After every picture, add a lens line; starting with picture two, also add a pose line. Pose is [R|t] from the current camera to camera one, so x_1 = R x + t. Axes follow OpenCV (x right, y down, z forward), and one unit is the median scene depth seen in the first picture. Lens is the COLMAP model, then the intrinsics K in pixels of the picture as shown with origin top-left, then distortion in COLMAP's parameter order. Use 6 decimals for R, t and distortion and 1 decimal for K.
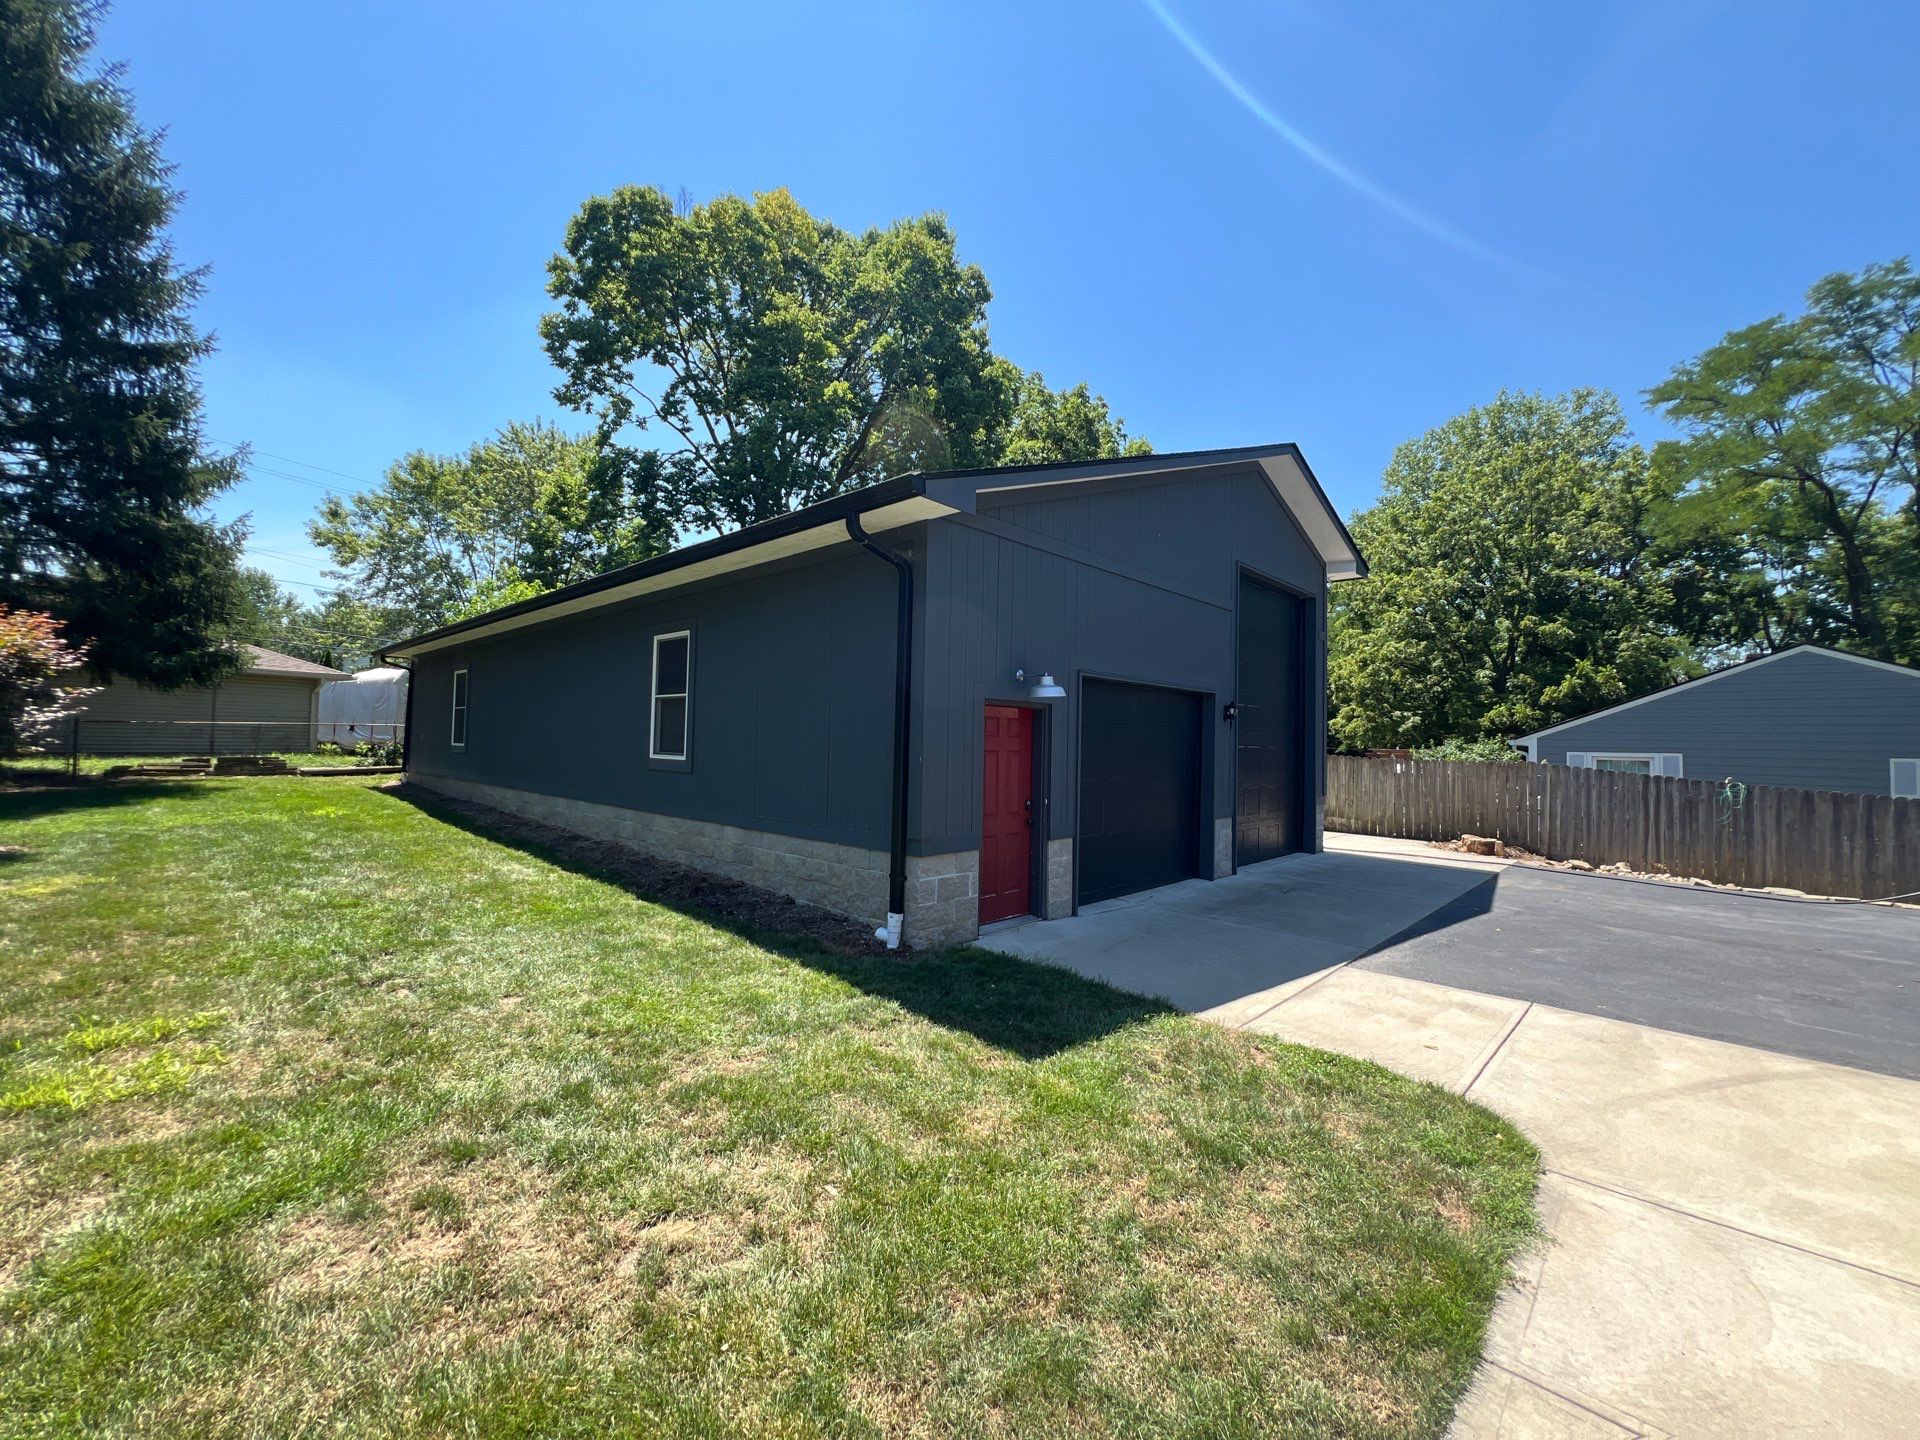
lens RADIAL K [[766.9, 0, 960.0], [0, 766.9, 720.0], [0, 0, 1]] dist [-0.000141, 0.000027]
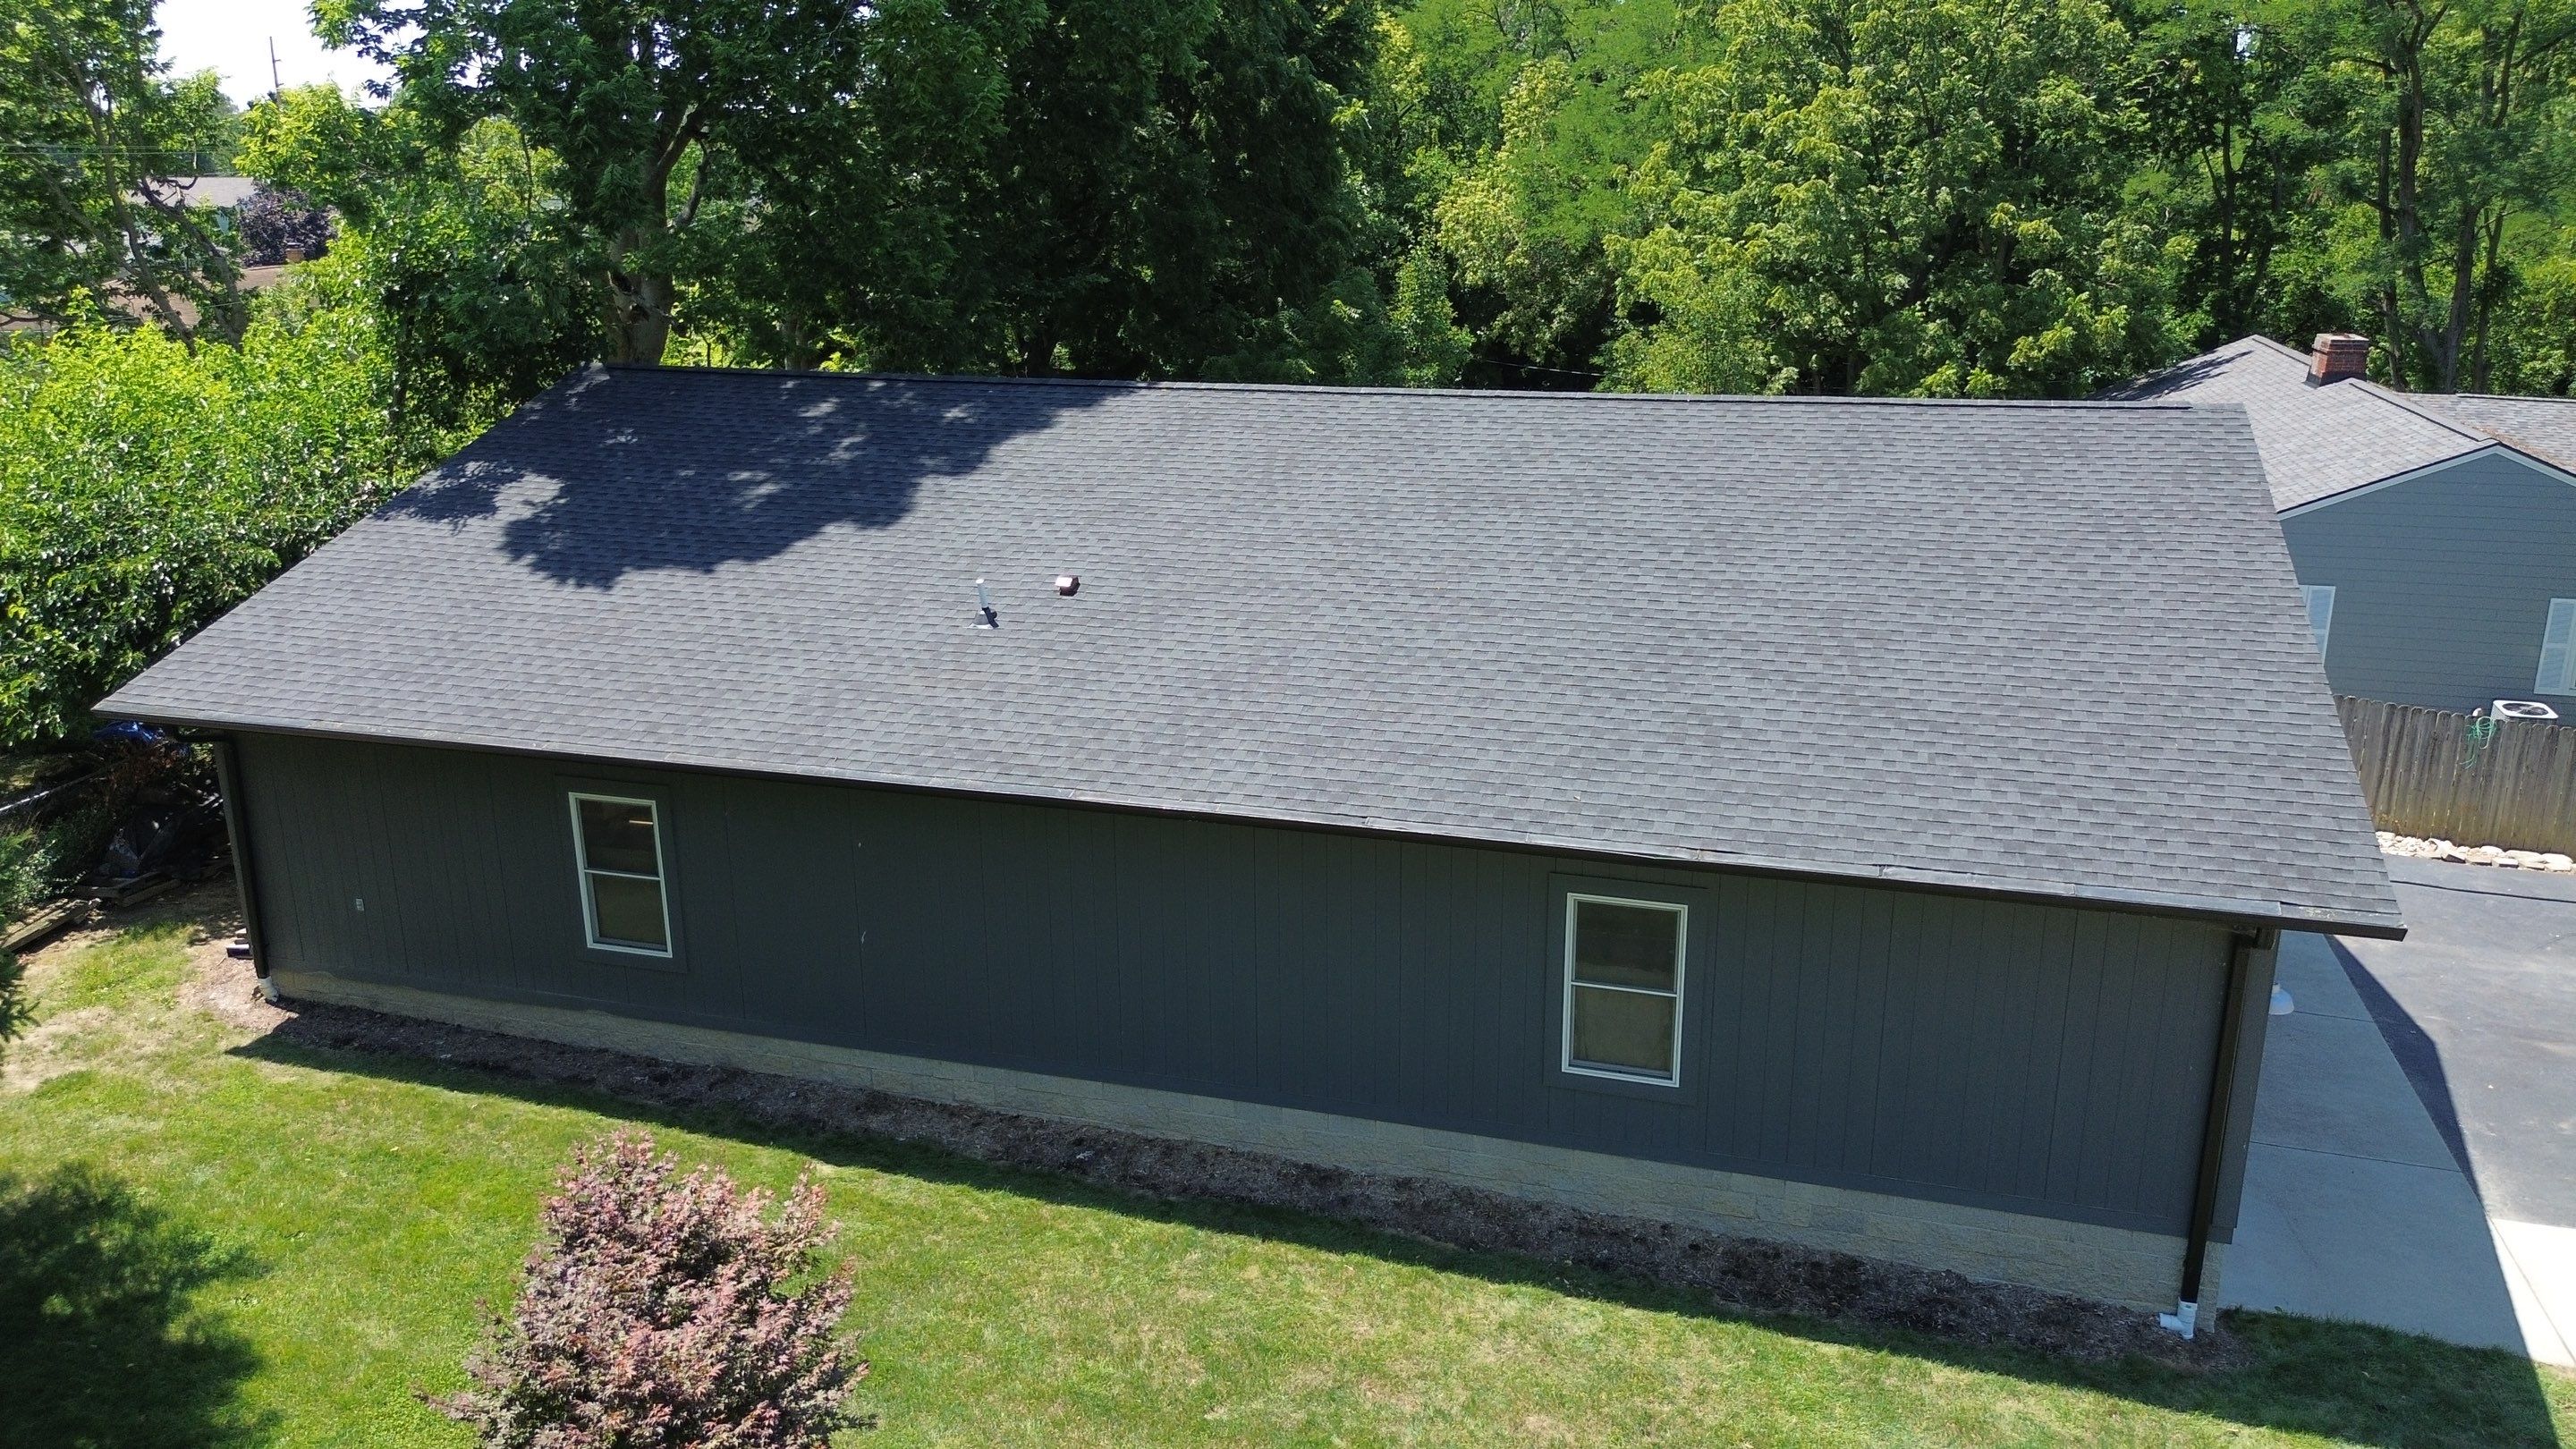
lens RADIAL K [[1816.3, 0, 1288.0], [0, 1816.3, 724.5], [0, 0, 1]] dist [0.045732, -0.027768]
pose [[0.897551, -0.153429, 0.413354, -1.192766], [0.013687, 0.946745, 0.321694, -0.718056], [-0.440698, -0.283079, 0.851852, -0.117302]]
